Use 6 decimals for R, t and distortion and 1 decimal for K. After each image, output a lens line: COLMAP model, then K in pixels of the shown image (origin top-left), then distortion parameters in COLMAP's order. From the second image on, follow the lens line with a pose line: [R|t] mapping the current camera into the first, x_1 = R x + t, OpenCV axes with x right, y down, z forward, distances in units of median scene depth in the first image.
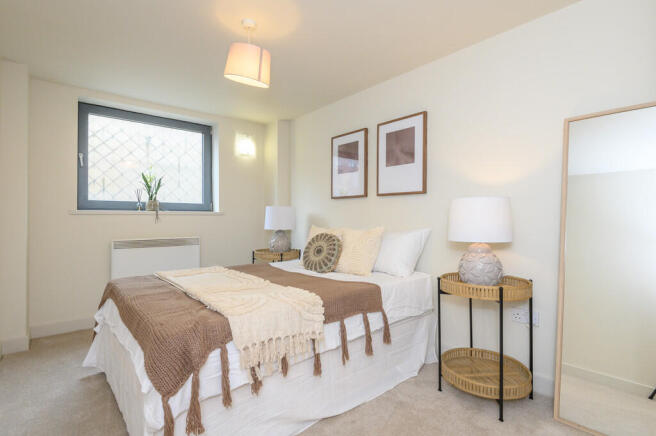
lens RADIAL K [[346.3, 0, 328.0], [0, 346.3, 218.0], [0, 0, 1]] dist [0.000830, -0.000155]
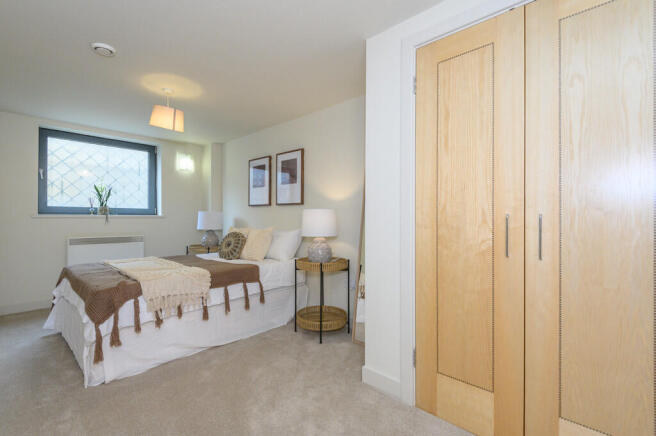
lens RADIAL K [[310.5, 0, 328.0], [0, 310.5, 218.0], [0, 0, 1]] dist [-0.004340, -0.001073]
pose [[0.990923, 0.002403, 0.134409, 0.237638], [-0.002198, 0.999996, -0.001671, -0.013131], [-0.134413, 0.001361, 0.990924, -0.354475]]
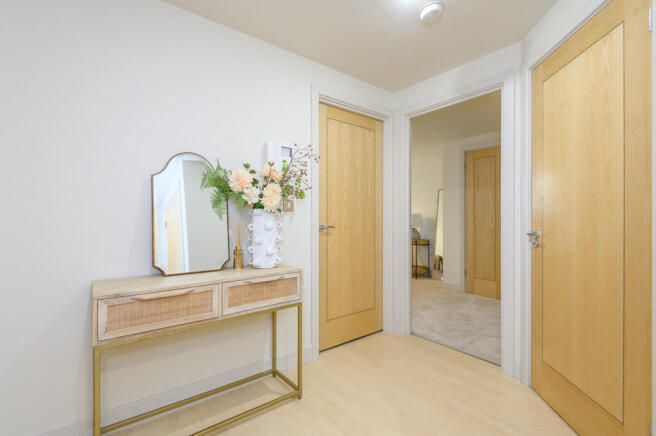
lens RADIAL K [[310.5, 0, 328.0], [0, 310.5, 218.0], [0, 0, 1]] dist [-0.004340, -0.001073]
pose [[0.999948, -0.000019, -0.010205, -0.193121], [0.000022, 1.000000, 0.000330, -0.012952], [0.010205, -0.000330, 0.999948, -1.356873]]
